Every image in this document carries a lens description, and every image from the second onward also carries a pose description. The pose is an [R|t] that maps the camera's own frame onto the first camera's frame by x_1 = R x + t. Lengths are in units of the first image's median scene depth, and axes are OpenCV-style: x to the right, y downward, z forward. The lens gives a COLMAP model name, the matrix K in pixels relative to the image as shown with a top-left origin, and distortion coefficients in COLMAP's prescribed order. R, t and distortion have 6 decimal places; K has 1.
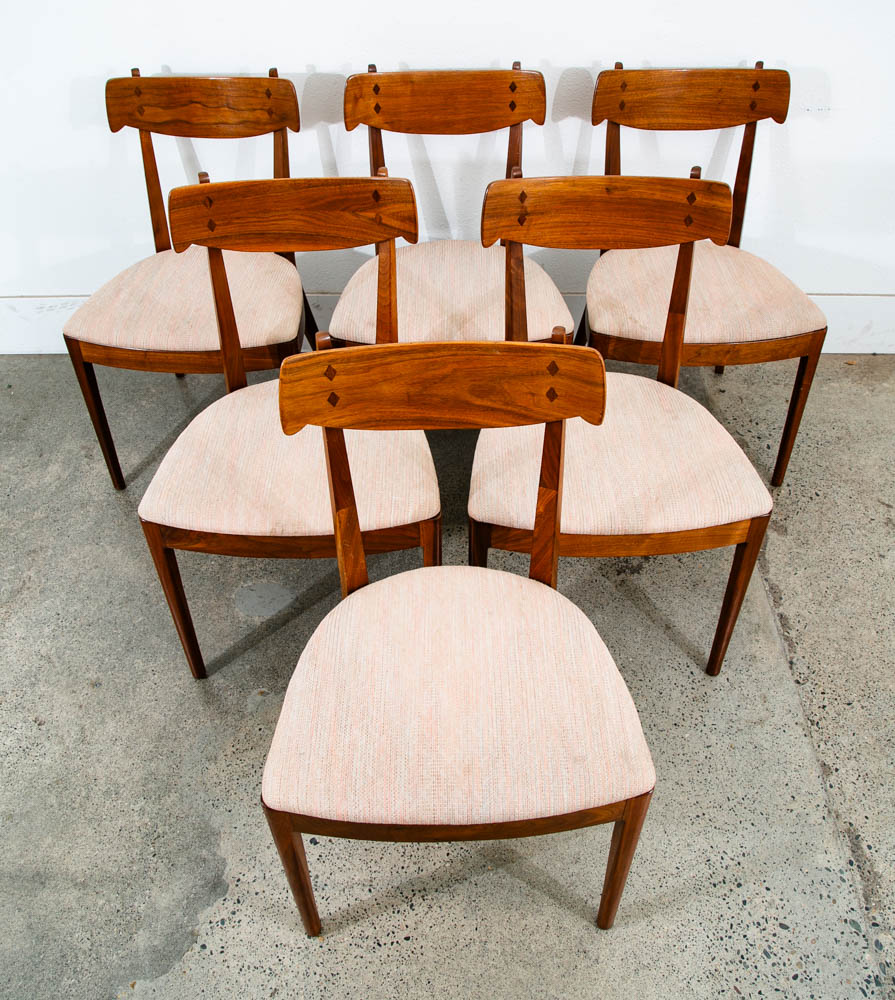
lens RADIAL K [[906.2, 0, 448.9], [0, 906.2, 473.2], [0, 0, 1]] dist [-0.121782, 0.066438]
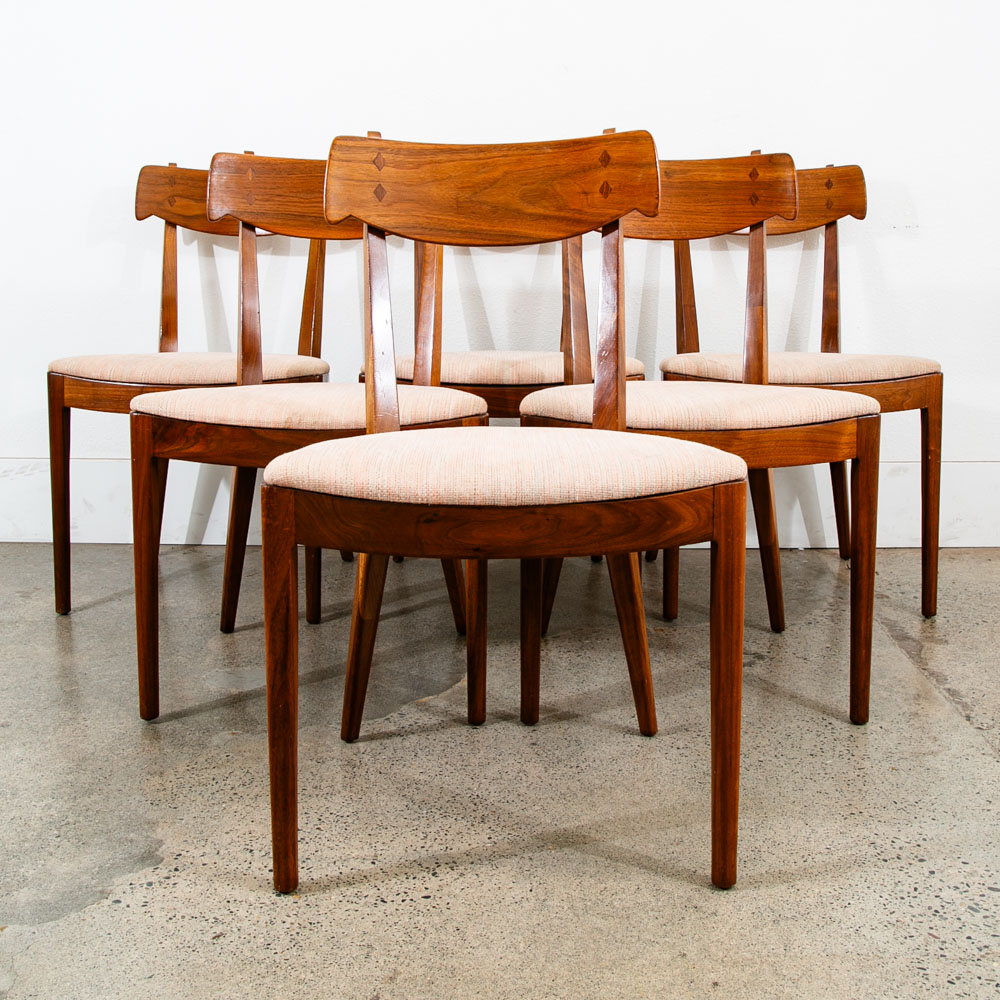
lens RADIAL K [[1352.3, 0, 497.9], [0, 1352.3, 437.2], [0, 0, 1]] dist [-0.097466, 0.075800]
pose [[0.999921, 0.011263, -0.005494, 0.007458], [-0.012366, 0.815653, -0.578409, 0.774530], [-0.002034, 0.578431, 0.815729, -0.019943]]
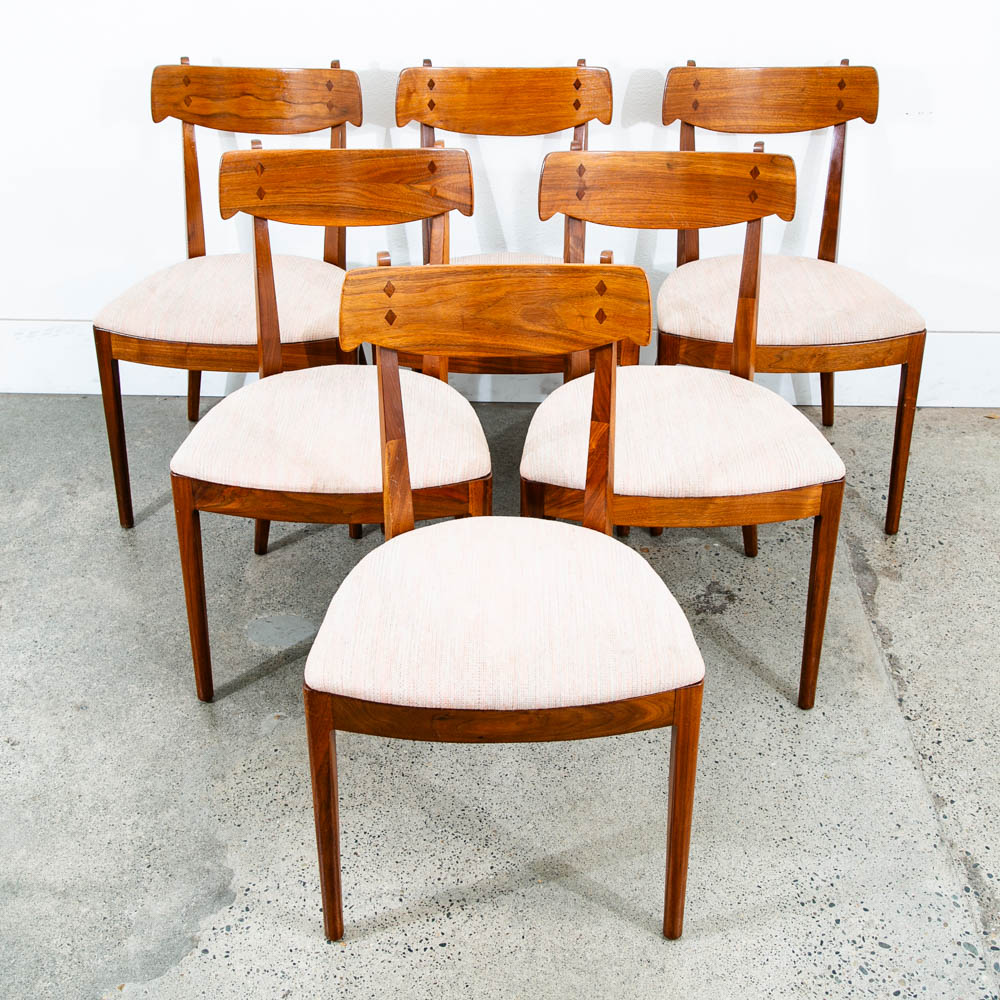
lens RADIAL K [[1403.7, 0, 492.7], [0, 1403.7, 427.7], [0, 0, 1]] dist [-0.027653, 0.076502]
pose [[0.999790, 0.017260, -0.011052, 0.007475], [-0.019455, 0.968849, -0.246889, 0.351153], [0.006446, 0.247052, 0.968981, -0.426598]]
